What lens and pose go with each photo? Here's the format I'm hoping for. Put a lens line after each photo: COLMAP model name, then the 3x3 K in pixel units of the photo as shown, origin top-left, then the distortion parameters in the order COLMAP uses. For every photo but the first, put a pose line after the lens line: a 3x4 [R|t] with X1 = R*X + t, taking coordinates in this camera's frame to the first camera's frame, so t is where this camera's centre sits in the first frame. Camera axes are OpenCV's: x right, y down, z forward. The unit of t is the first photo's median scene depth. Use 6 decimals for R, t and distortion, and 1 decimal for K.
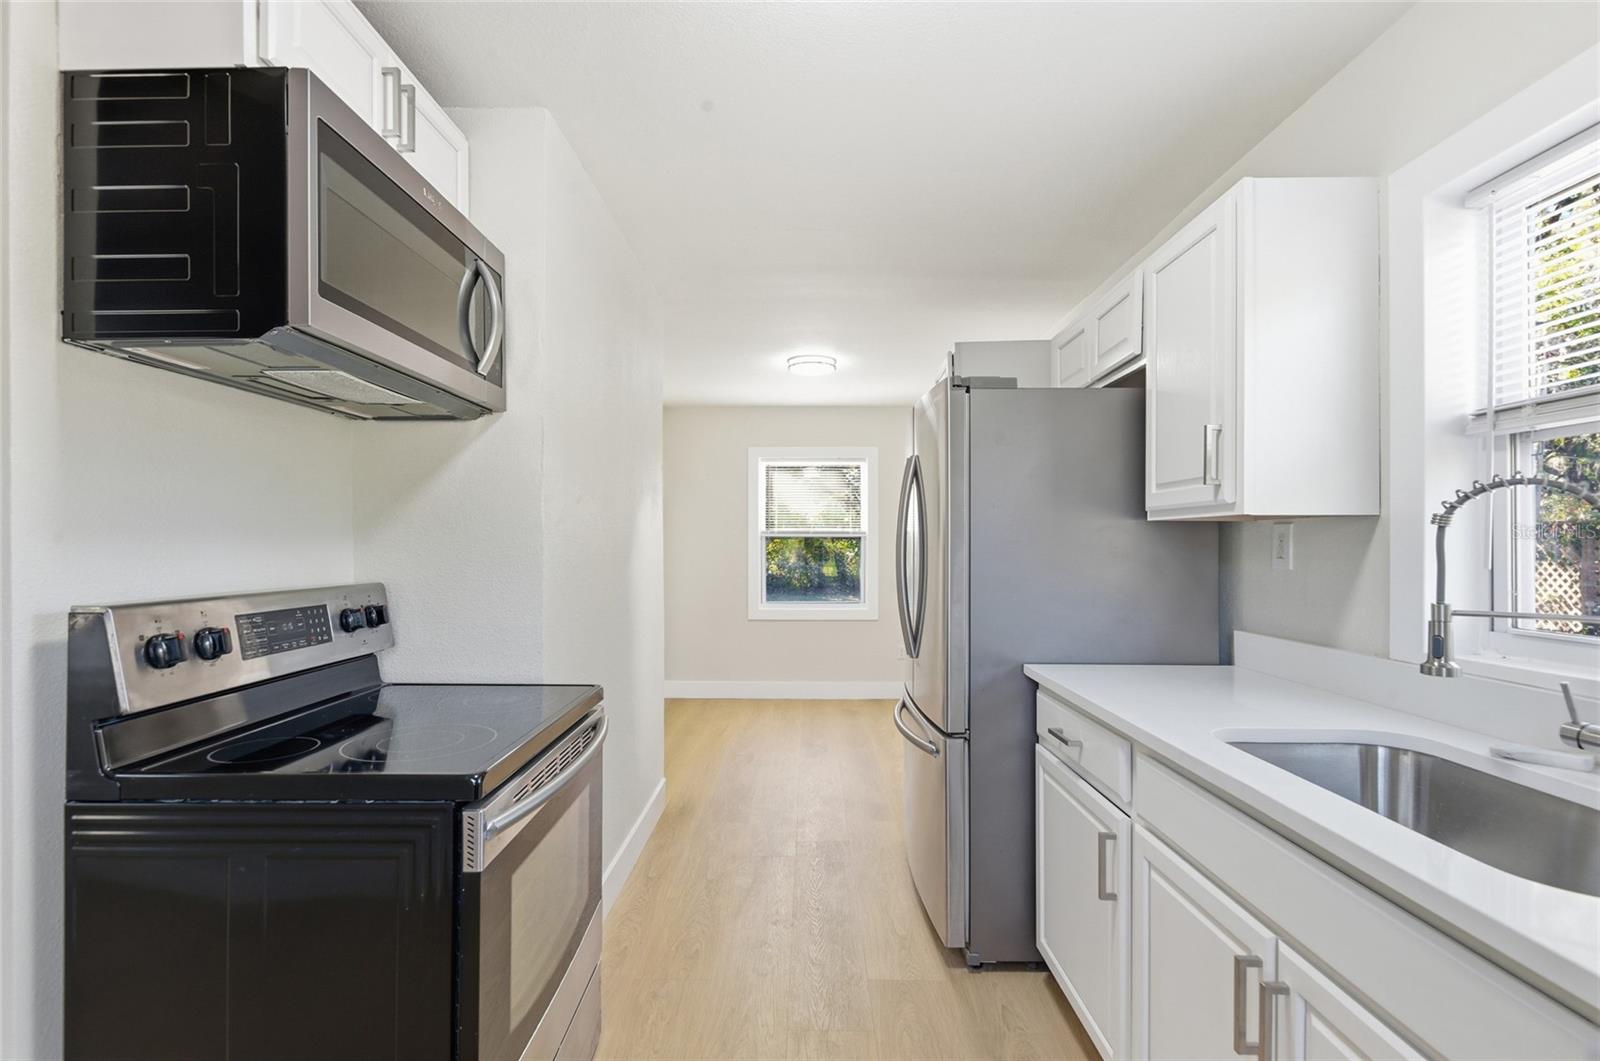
lens RADIAL K [[722.3, 0, 796.5], [0, 722.3, 547.1], [0, 0, 1]] dist [-0.003061, -0.001016]
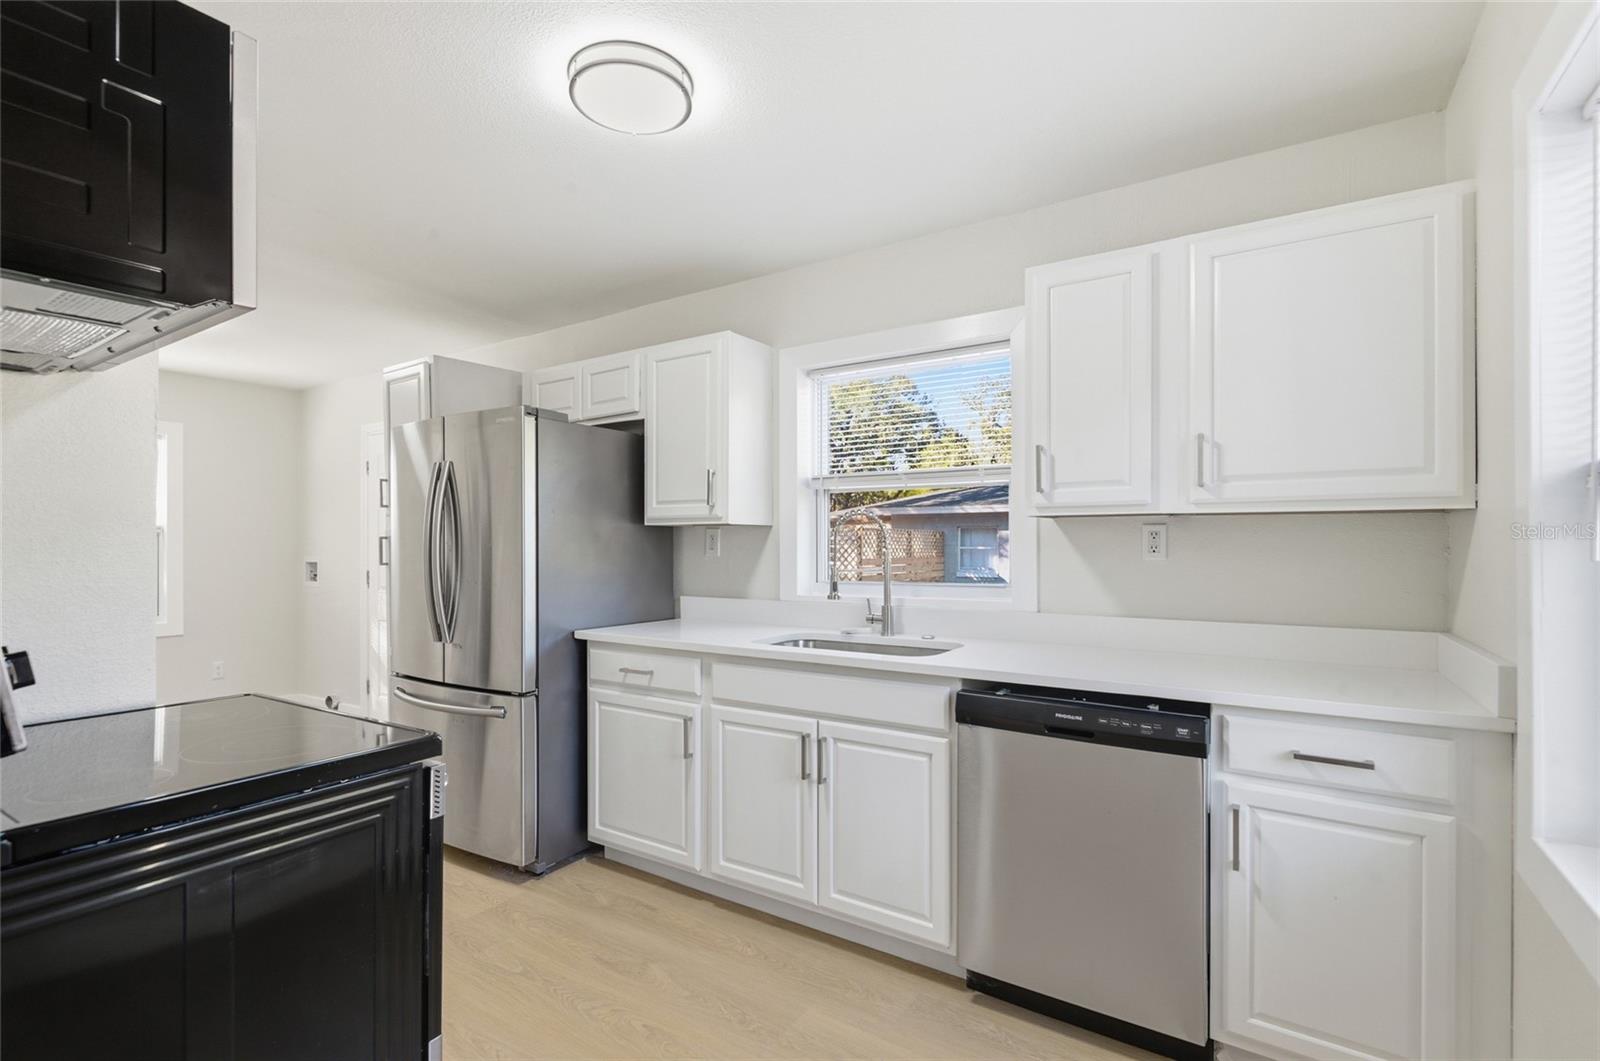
lens RADIAL K [[734.9, 0, 791.0], [0, 734.9, 544.1], [0, 0, 1]] dist [0.003772, 0.000440]
pose [[0.546116, -0.002478, 0.837706, -0.696652], [0.003115, 0.999995, 0.000928, 0.002674], [-0.837704, 0.002103, 0.546120, -0.087889]]
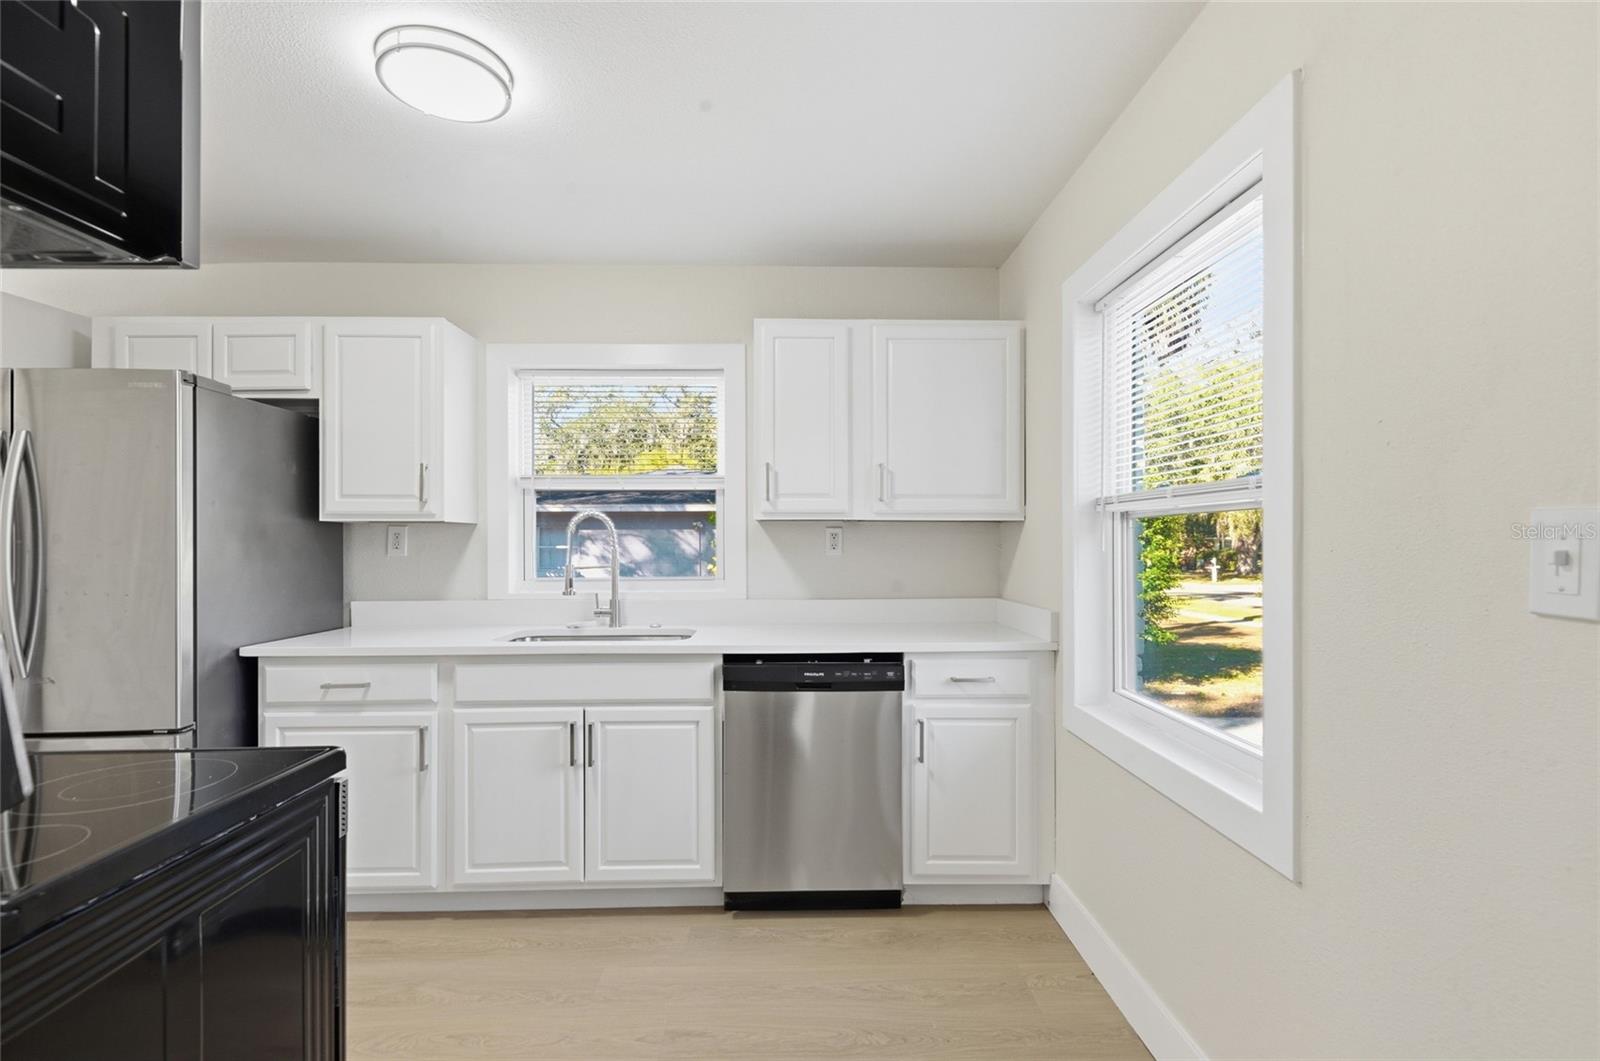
lens RADIAL K [[732.0, 0, 801.8], [0, 732.0, 545.2], [0, 0, 1]] dist [-0.000142, -0.000814]
pose [[-0.028471, -0.005183, 0.999581, -0.958670], [0.002809, 0.999982, 0.005265, 0.002659], [-0.999591, 0.002958, -0.028456, 0.199434]]
